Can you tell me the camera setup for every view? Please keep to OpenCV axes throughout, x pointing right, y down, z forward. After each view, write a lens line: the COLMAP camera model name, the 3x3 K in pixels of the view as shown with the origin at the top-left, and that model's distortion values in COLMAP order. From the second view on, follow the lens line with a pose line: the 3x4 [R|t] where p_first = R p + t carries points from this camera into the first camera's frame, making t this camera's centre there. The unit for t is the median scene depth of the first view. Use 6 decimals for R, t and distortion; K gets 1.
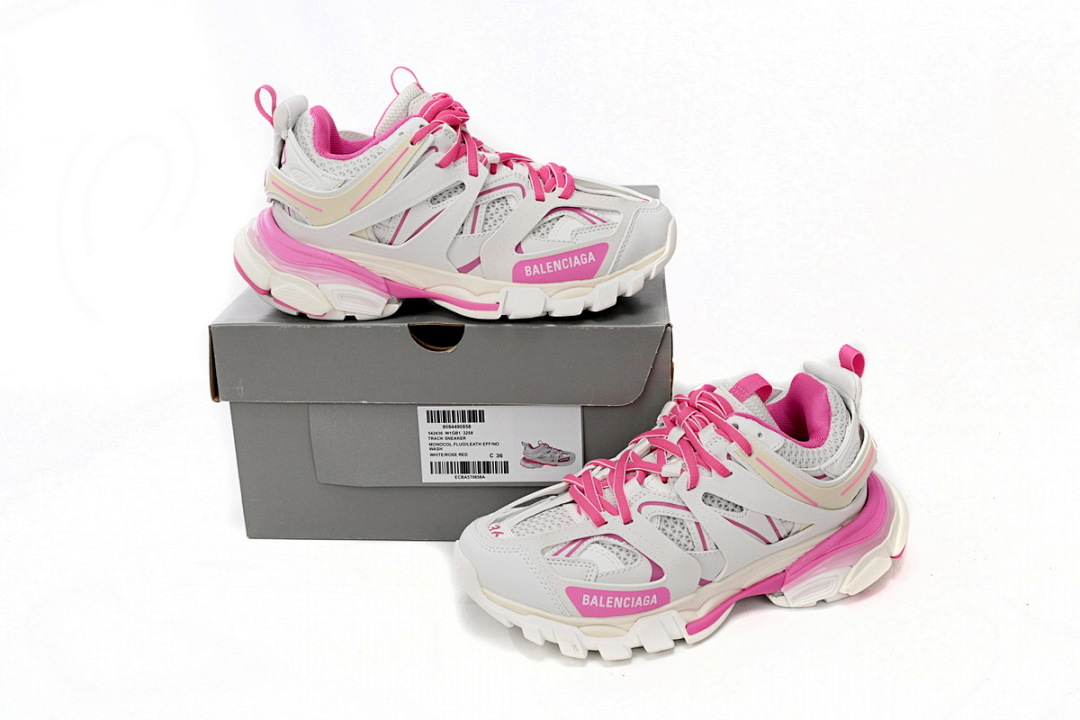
lens RADIAL K [[1167.3, 0, 543.5], [0, 1167.3, 362.0], [0, 0, 1]] dist [-0.009098, 0.000000]
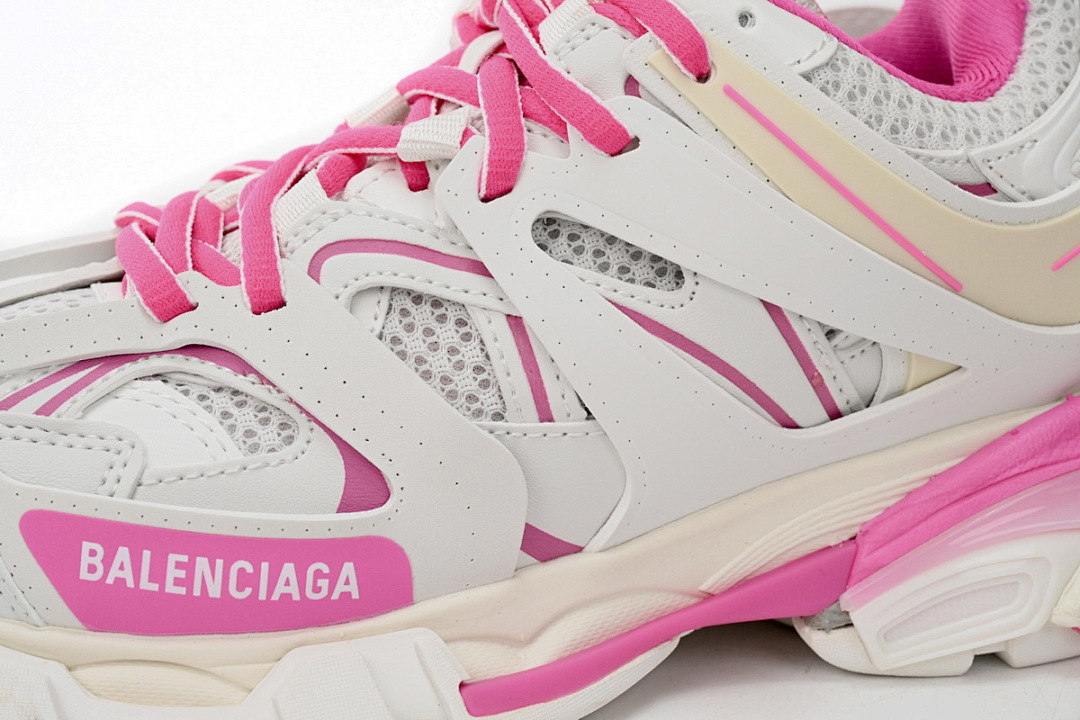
lens RADIAL K [[2498.2, 0, 532.1], [0, 2498.2, 359.0], [0, 0, 1]] dist [-0.011650, 0.000000]
pose [[0.996327, 0.017854, -0.083753, 0.185537], [-0.026078, 0.994829, -0.098163, 0.205572], [0.081567, 0.099986, 0.991640, 0.399100]]
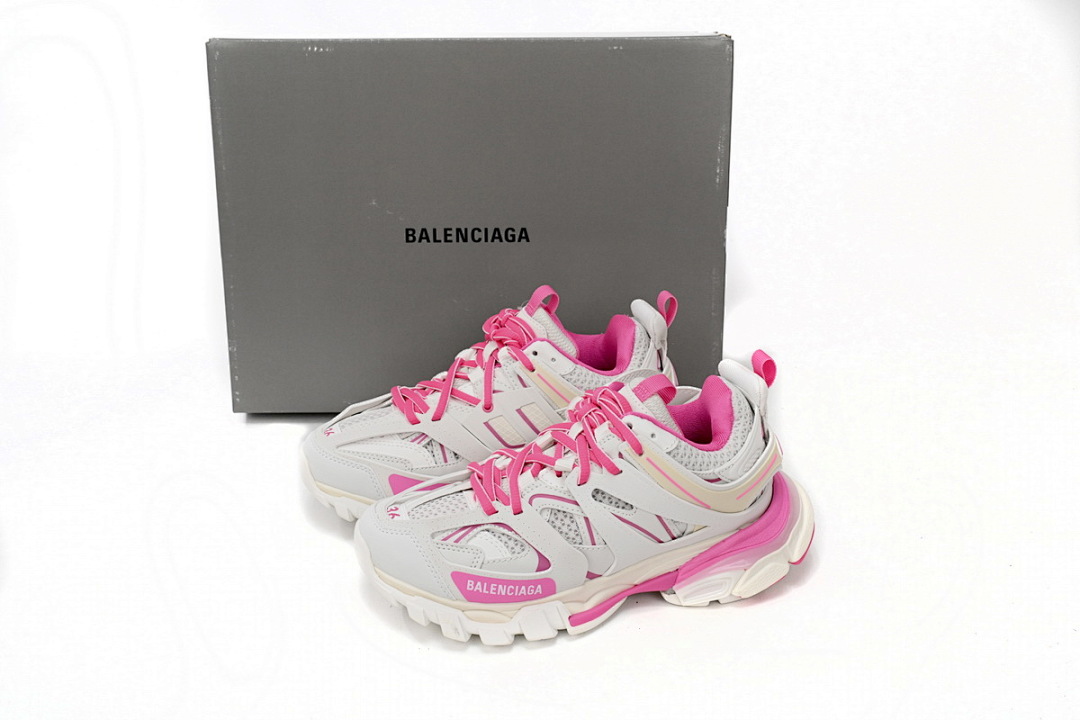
lens RADIAL K [[1167.3, 0, 535.2], [0, 1167.3, 360.9], [0, 0, 1]] dist [-0.009098, 0.000000]
pose [[0.995565, 0.054597, -0.076611, 0.157176], [-0.052465, 0.998185, 0.029569, -0.026885], [0.078086, -0.025419, 0.996623, -0.017772]]
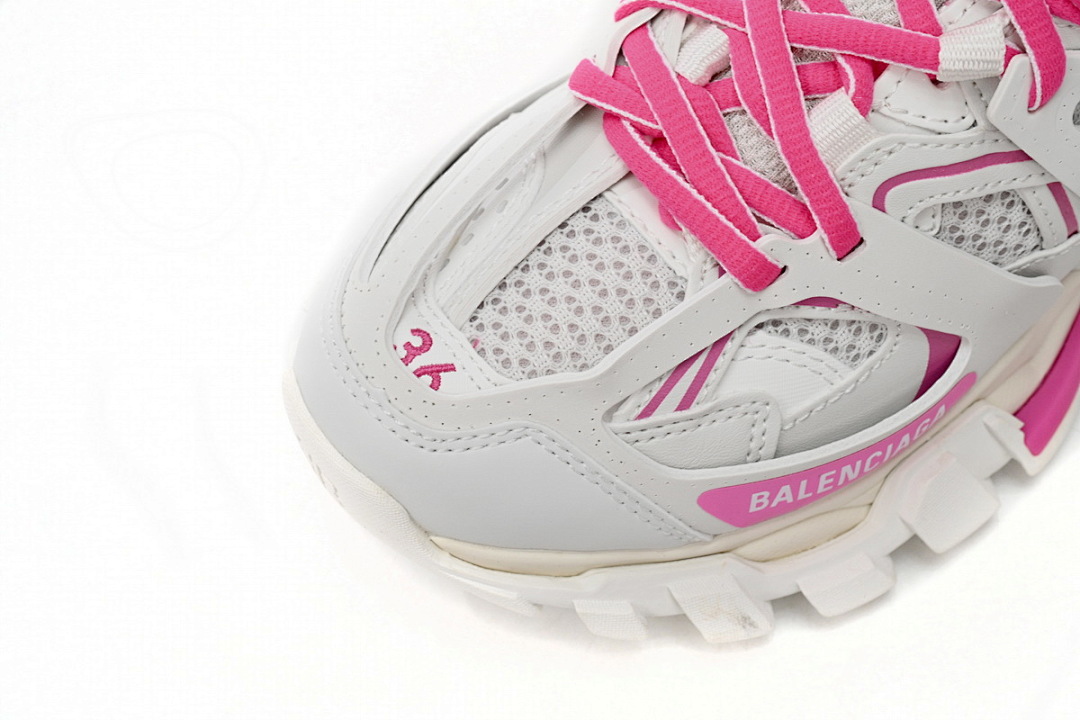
lens RADIAL K [[2286.7, 0, 542.2], [0, 2286.7, 359.4], [0, 0, 1]] dist [-0.039462, 0.000000]
pose [[0.952445, -0.282013, 0.115398, -0.080873], [0.138398, 0.737772, 0.660710, -0.246142], [-0.271467, -0.613320, 0.741718, 0.553966]]
